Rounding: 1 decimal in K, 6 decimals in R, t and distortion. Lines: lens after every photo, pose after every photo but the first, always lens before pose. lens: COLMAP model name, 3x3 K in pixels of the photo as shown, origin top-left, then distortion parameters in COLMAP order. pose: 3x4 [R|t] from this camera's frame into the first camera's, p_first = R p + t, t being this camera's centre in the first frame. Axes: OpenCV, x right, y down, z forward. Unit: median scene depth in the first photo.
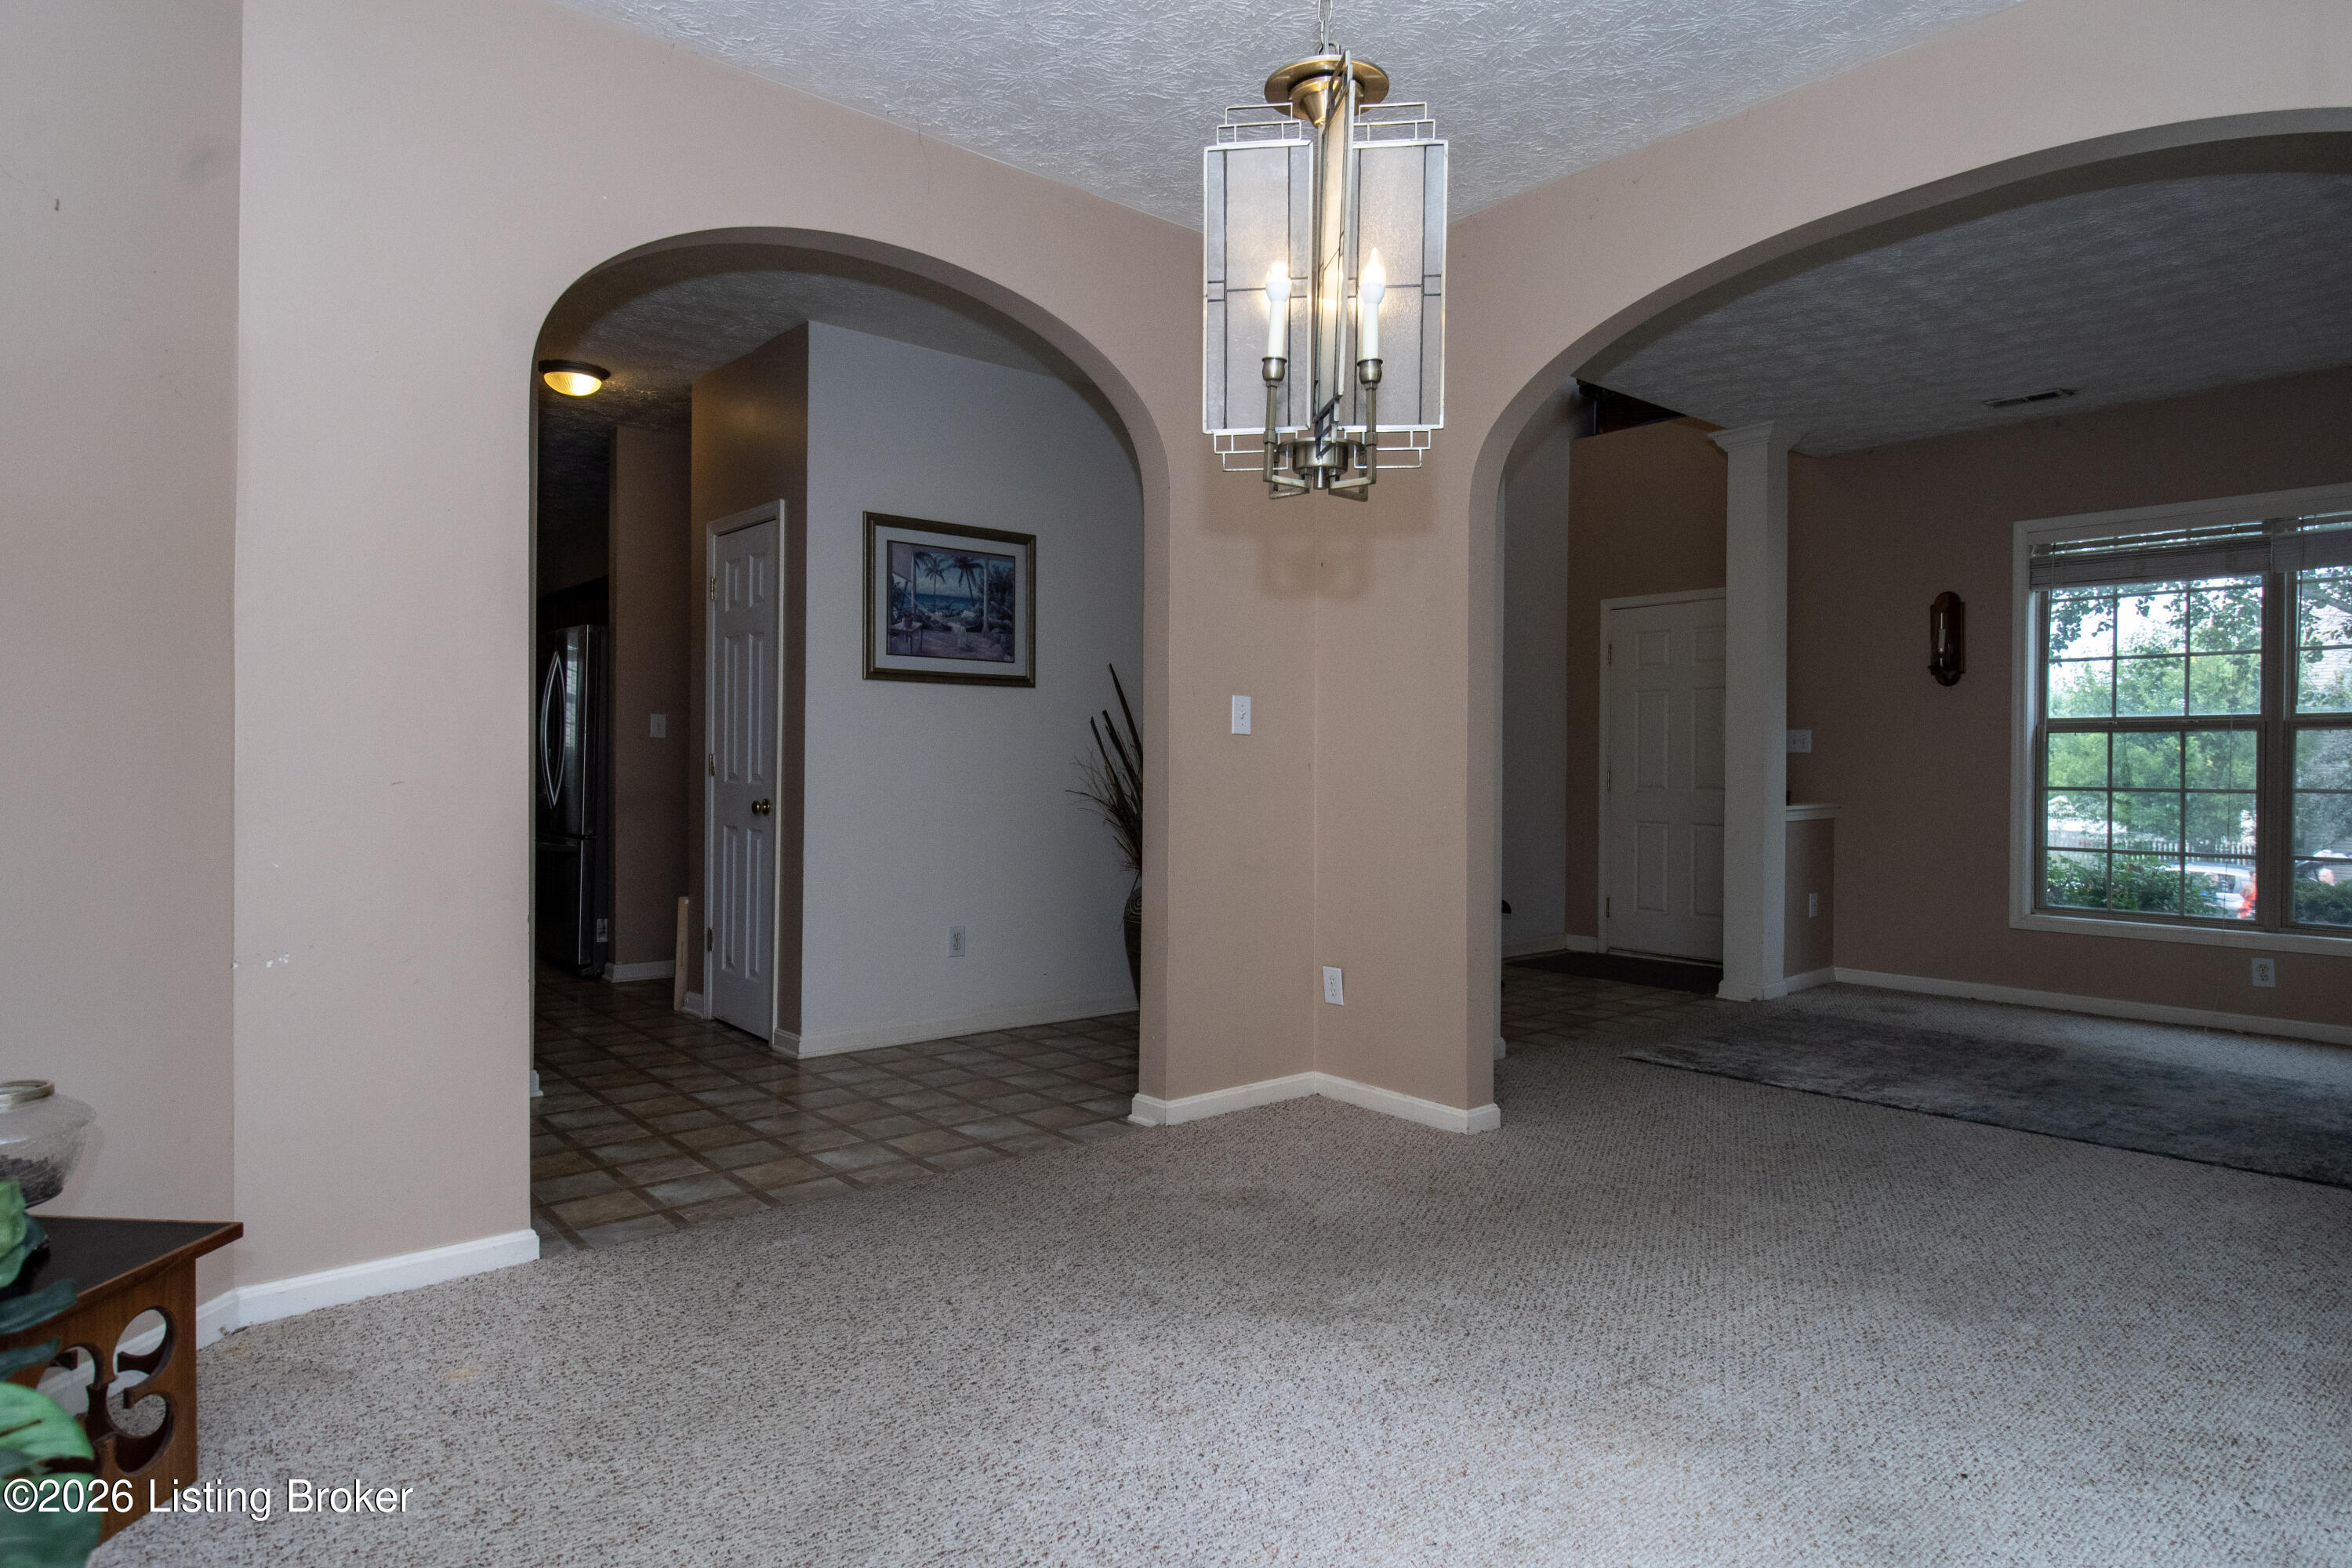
lens RADIAL K [[1341.6, 0, 1179.5], [0, 1341.6, 765.3], [0, 0, 1]] dist [0.010203, -0.002608]
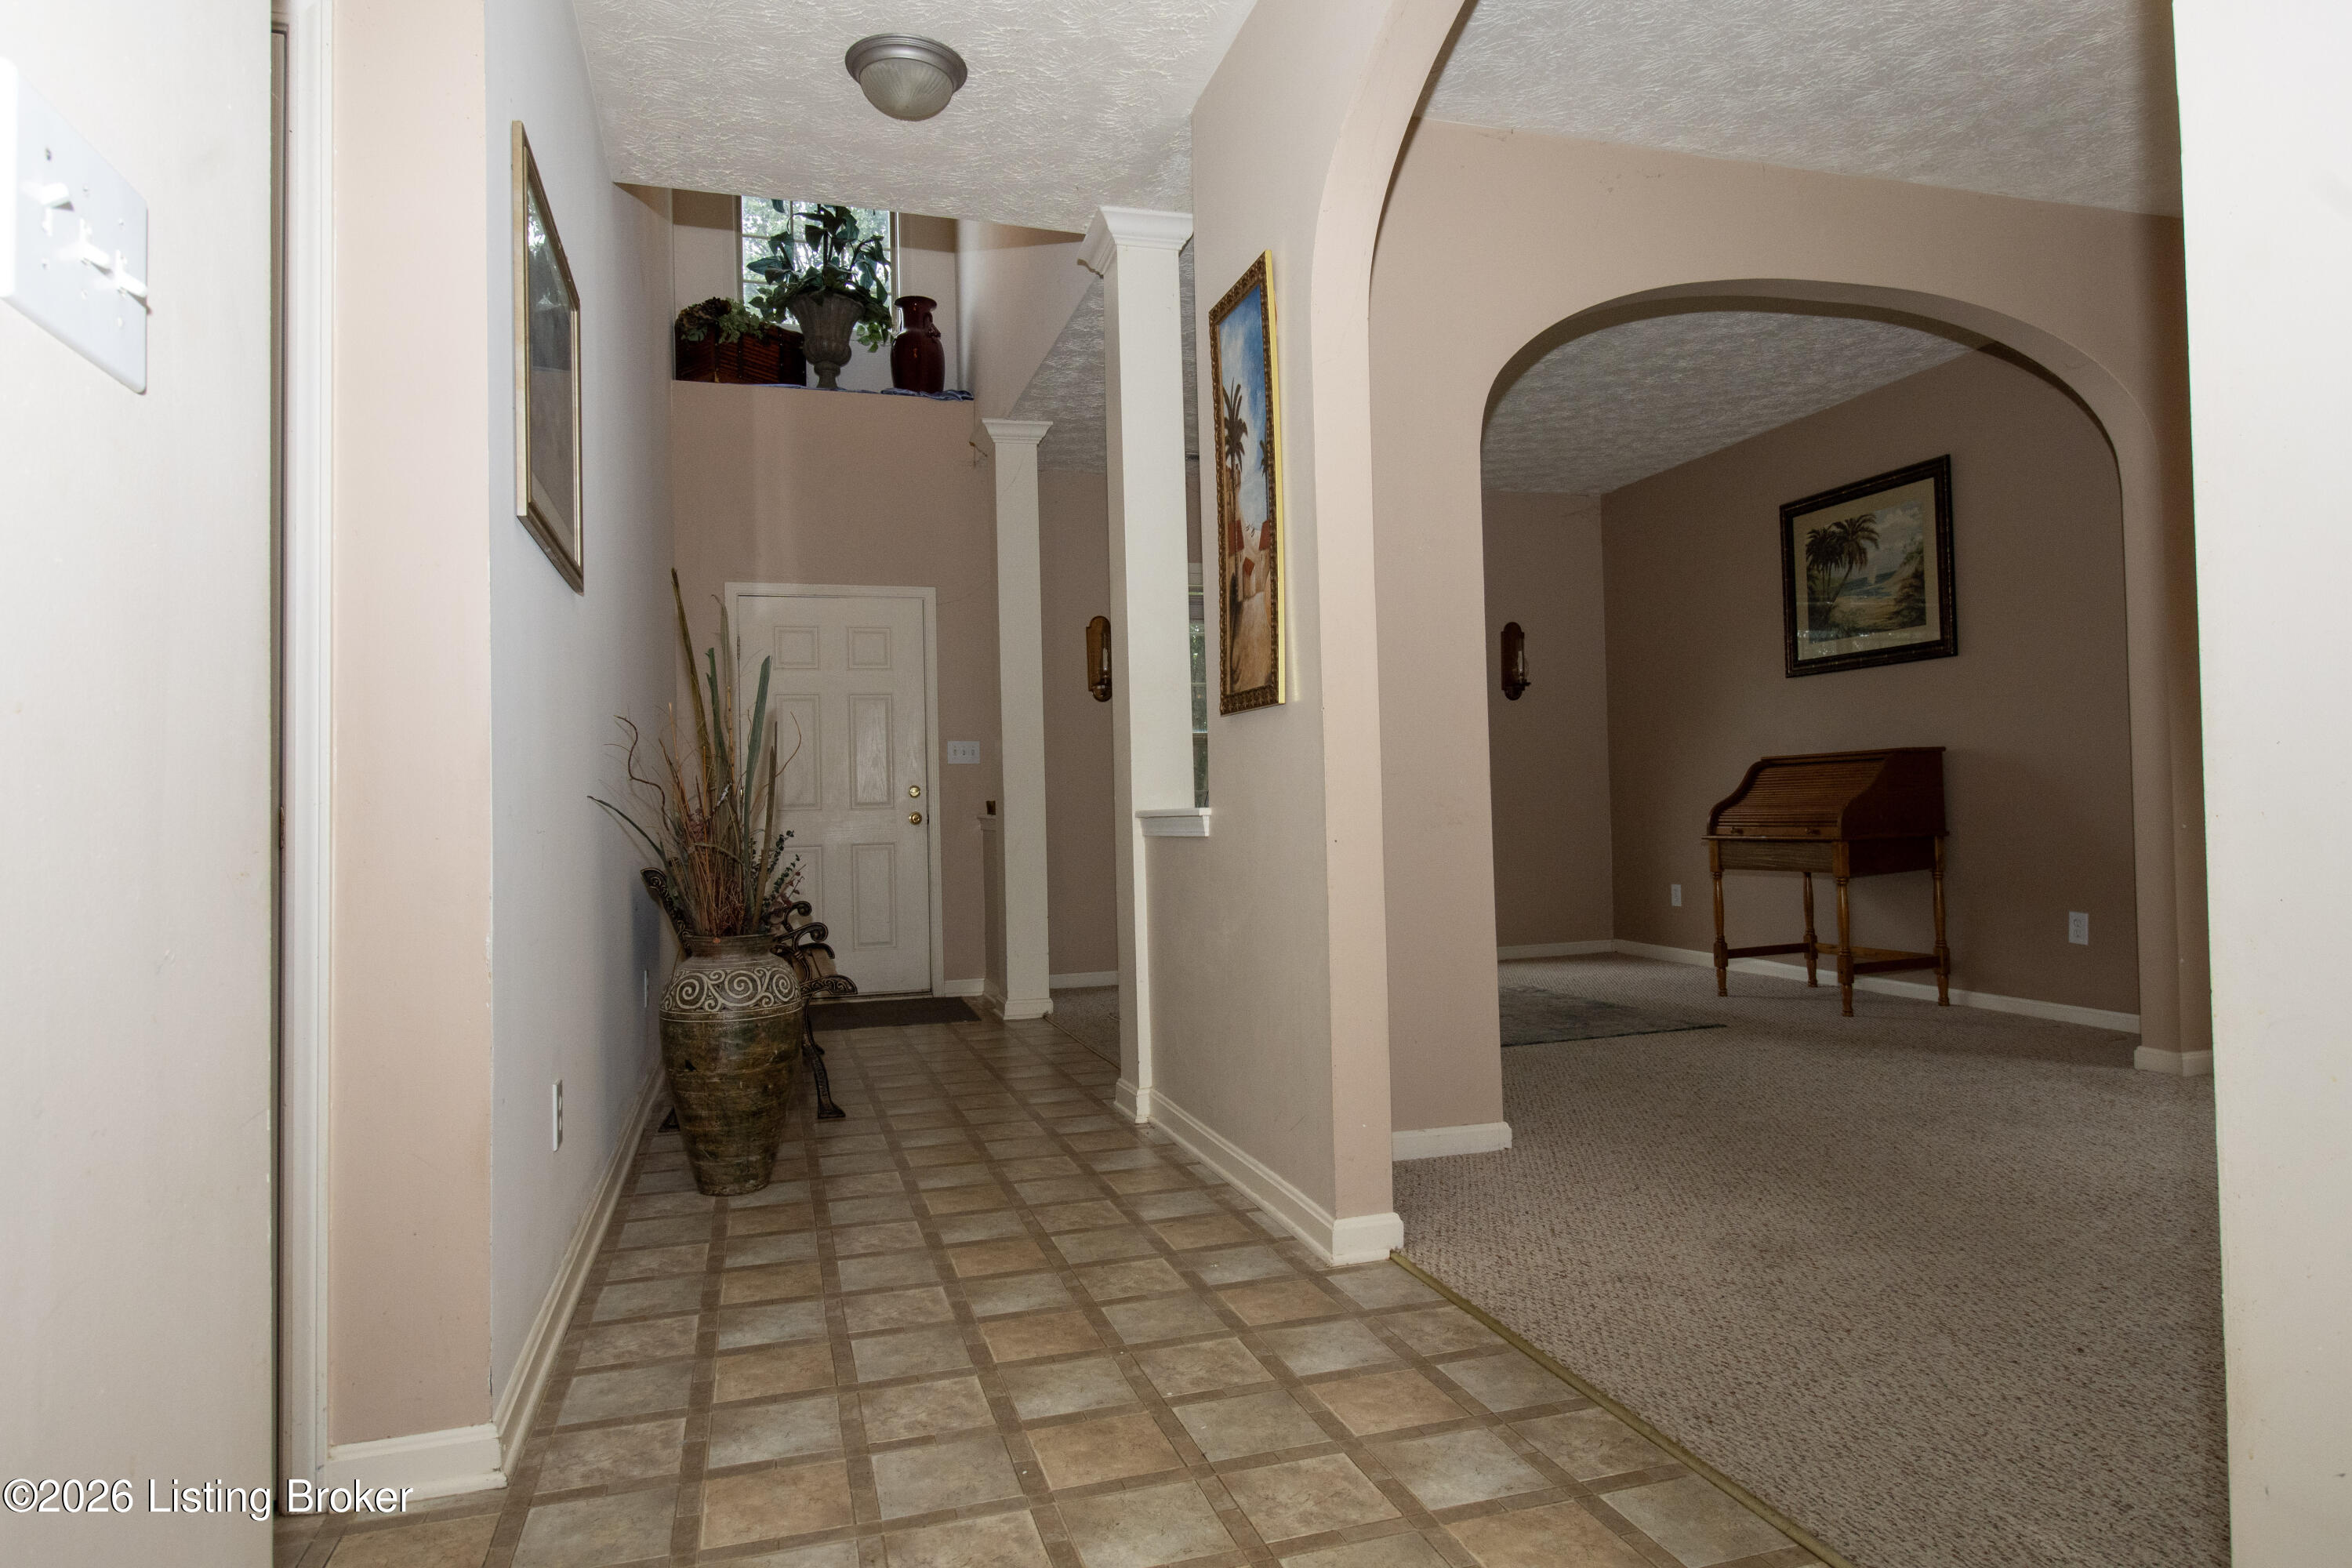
lens RADIAL K [[1366.3, 0, 1176.7], [0, 1366.3, 774.3], [0, 0, 1]] dist [0.001567, -0.008228]
pose [[0.403198, 0.007420, 0.915083, -0.675480], [0.025514, 0.999487, -0.019346, 0.037685], [-0.914757, 0.031148, 0.402802, 0.797044]]
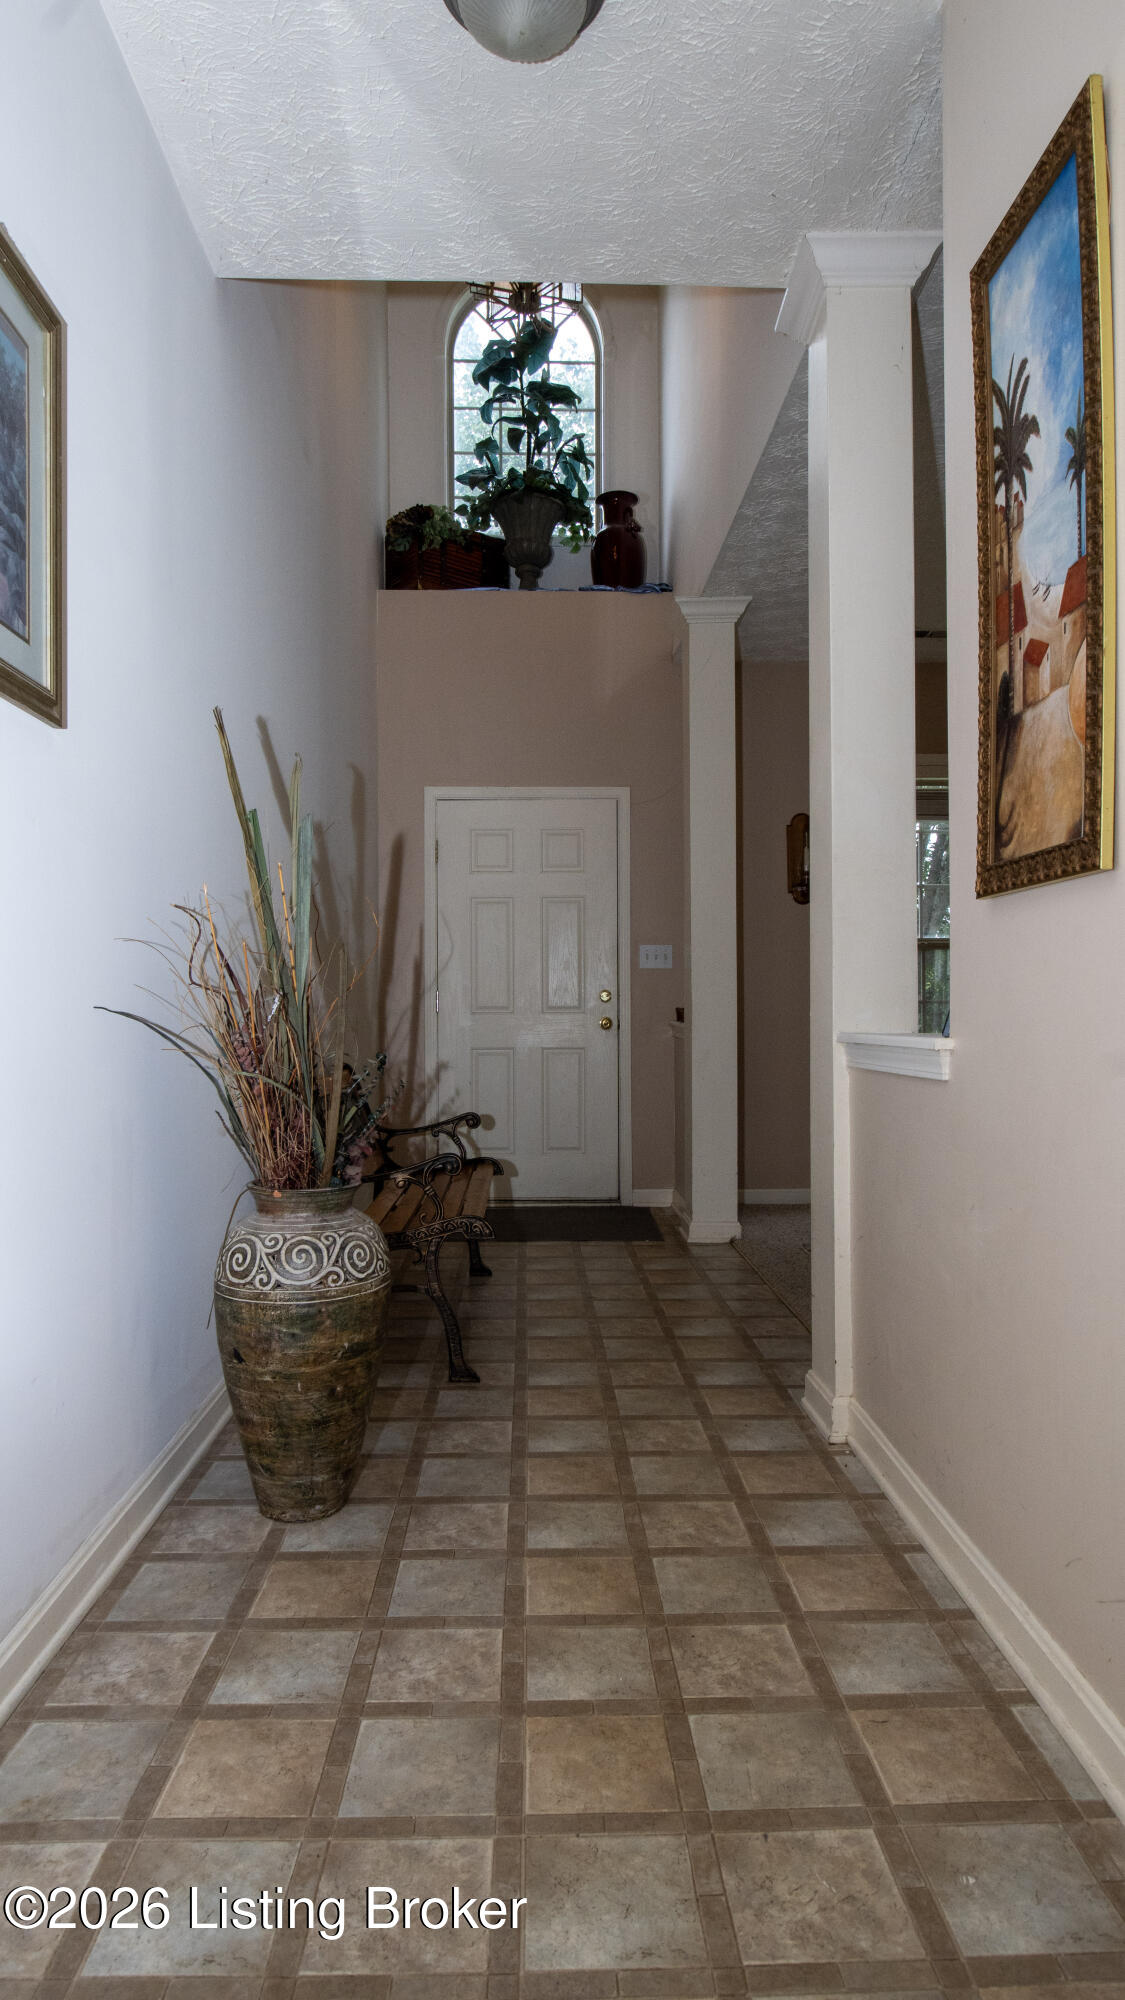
lens RADIAL K [[1145.0, 0, 559.0], [0, 1145.0, 1005.6], [0, 0, 1]] dist [-0.000421, -0.000529]
pose [[0.630548, -0.004878, 0.776135, -0.365905], [0.006331, 0.999979, 0.001141, 0.027208], [-0.776124, 0.004194, 0.630566, 0.945922]]
